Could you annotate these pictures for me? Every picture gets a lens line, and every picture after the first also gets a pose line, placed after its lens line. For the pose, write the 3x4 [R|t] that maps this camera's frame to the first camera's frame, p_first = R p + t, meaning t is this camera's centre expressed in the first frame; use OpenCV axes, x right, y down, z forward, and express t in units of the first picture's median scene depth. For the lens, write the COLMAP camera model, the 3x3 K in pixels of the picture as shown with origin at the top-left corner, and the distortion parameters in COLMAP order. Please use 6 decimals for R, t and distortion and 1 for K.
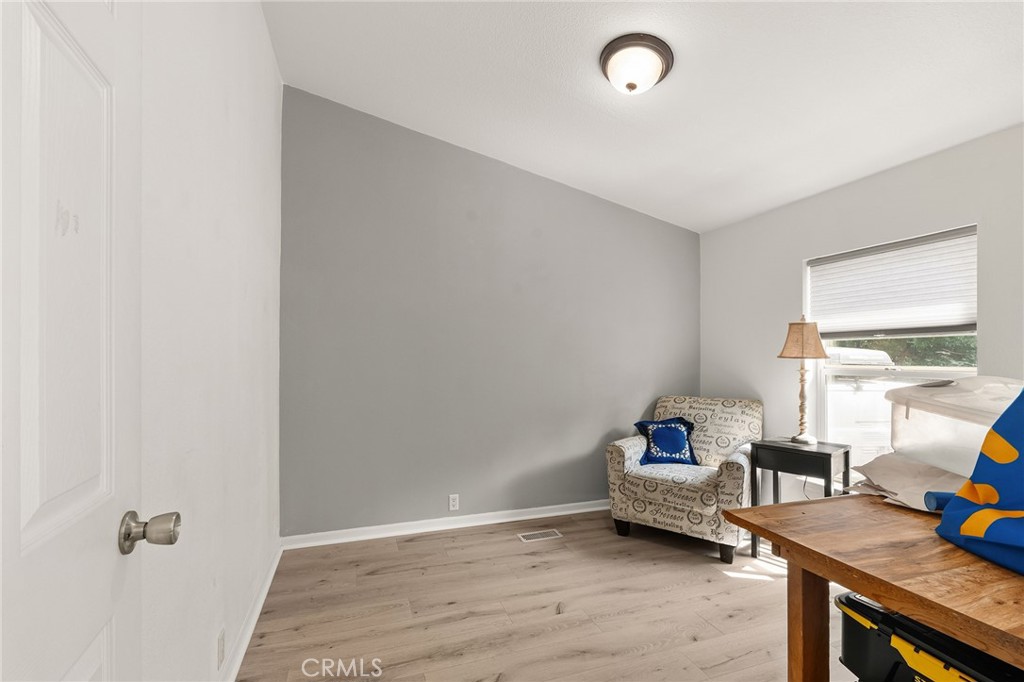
lens RADIAL K [[451.9, 0, 509.8], [0, 451.9, 349.1], [0, 0, 1]] dist [-0.001930, -0.000906]
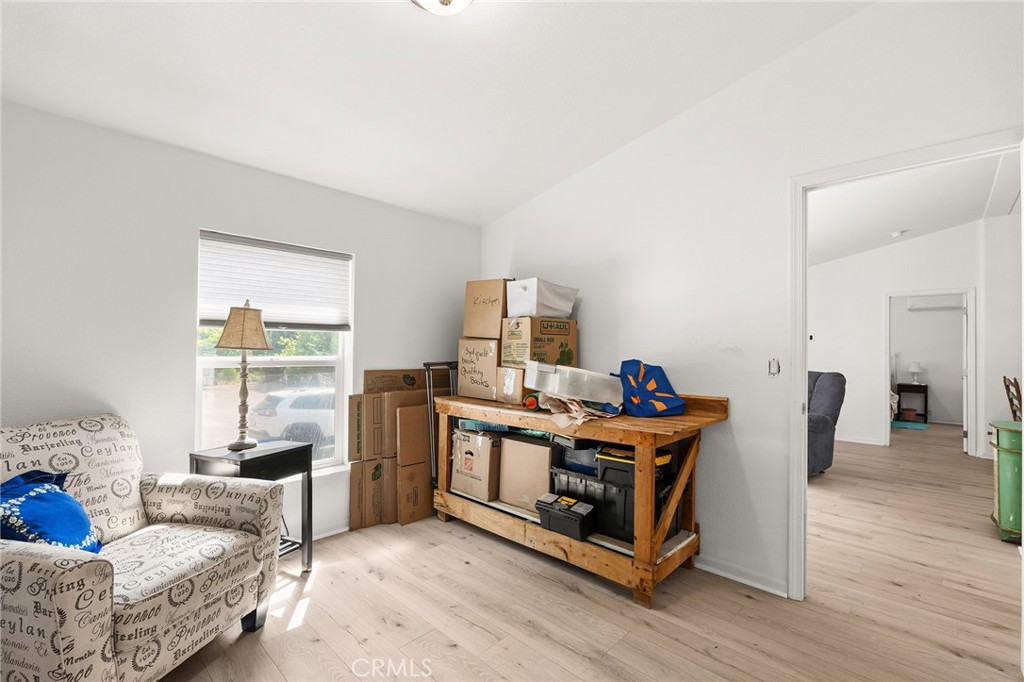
lens RADIAL K [[451.9, 0, 508.9], [0, 451.9, 345.4], [0, 0, 1]] dist [-0.001930, -0.000906]
pose [[-0.459206, 0.003463, 0.888323, -0.341193], [-0.024973, 0.999547, -0.016806, 0.014486], [-0.887979, -0.029901, -0.458911, 0.934606]]
